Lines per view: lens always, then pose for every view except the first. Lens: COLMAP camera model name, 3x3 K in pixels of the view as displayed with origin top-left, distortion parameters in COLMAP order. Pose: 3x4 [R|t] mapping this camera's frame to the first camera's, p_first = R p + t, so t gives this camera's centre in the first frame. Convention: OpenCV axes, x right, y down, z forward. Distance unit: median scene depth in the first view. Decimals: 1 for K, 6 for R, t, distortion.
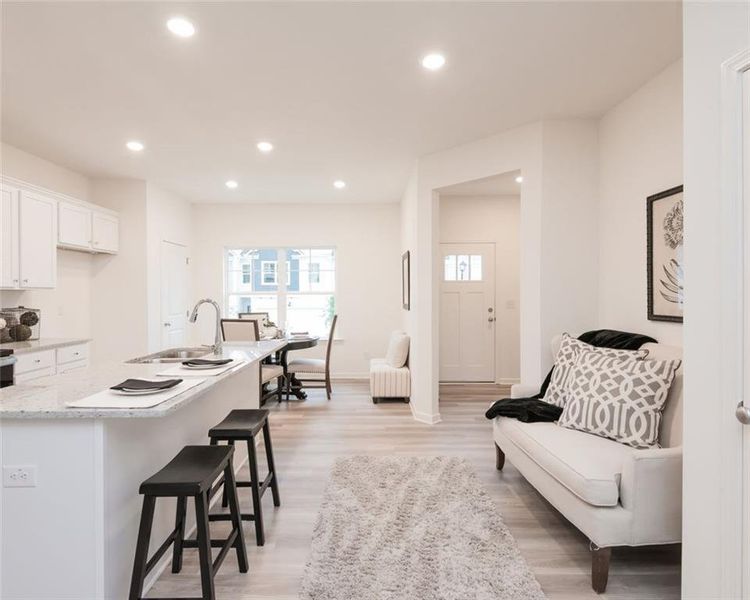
lens RADIAL K [[394.8, 0, 369.1], [0, 394.8, 296.8], [0, 0, 1]] dist [0.036588, -0.031998]
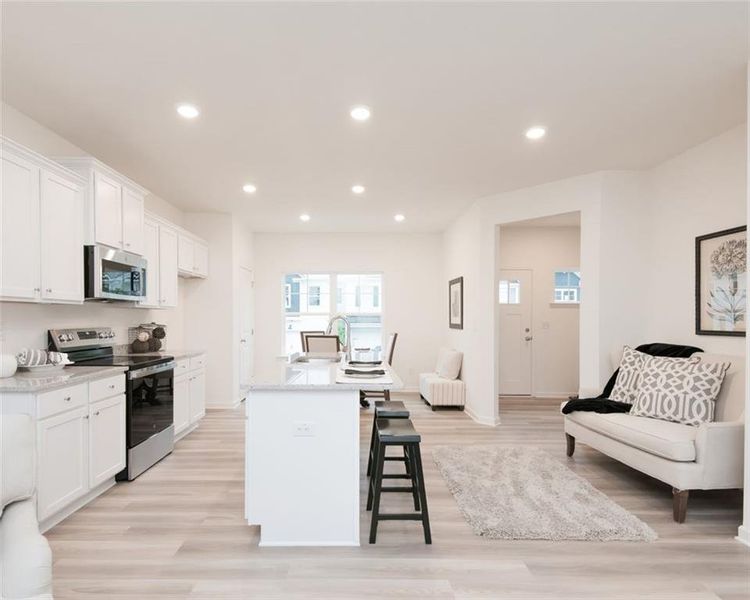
lens RADIAL K [[402.5, 0, 353.2], [0, 402.5, 322.7], [0, 0, 1]] dist [-0.003401, -0.002661]
pose [[0.999914, 0.006598, -0.011301, -0.388125], [-0.006539, 0.999965, 0.005185, 0.021872], [0.011335, -0.005111, 0.999923, -0.295464]]
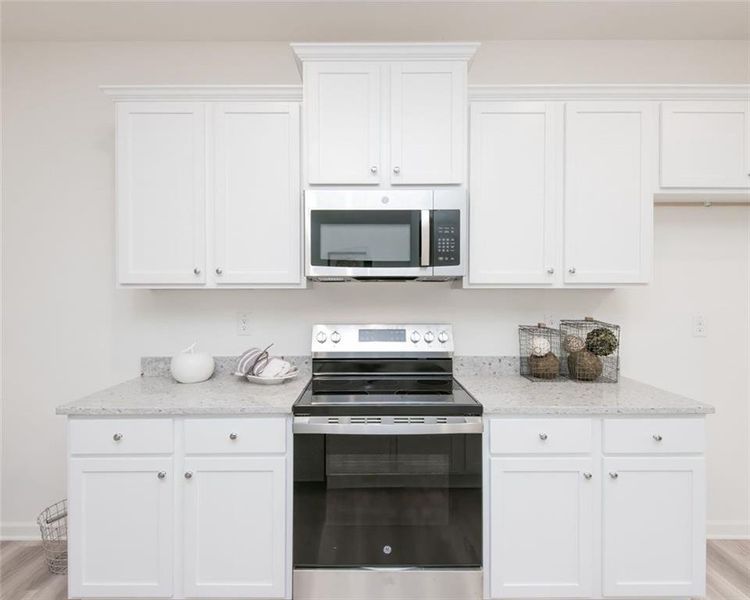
lens RADIAL K [[394.8, 0, 369.1], [0, 394.8, 296.8], [0, 0, 1]] dist [0.036588, -0.031998]
pose [[-0.004472, -0.026395, -0.999642, -0.477181], [-0.001702, 0.999650, -0.026387, 0.014352], [0.999989, 0.001583, -0.004516, 1.040643]]
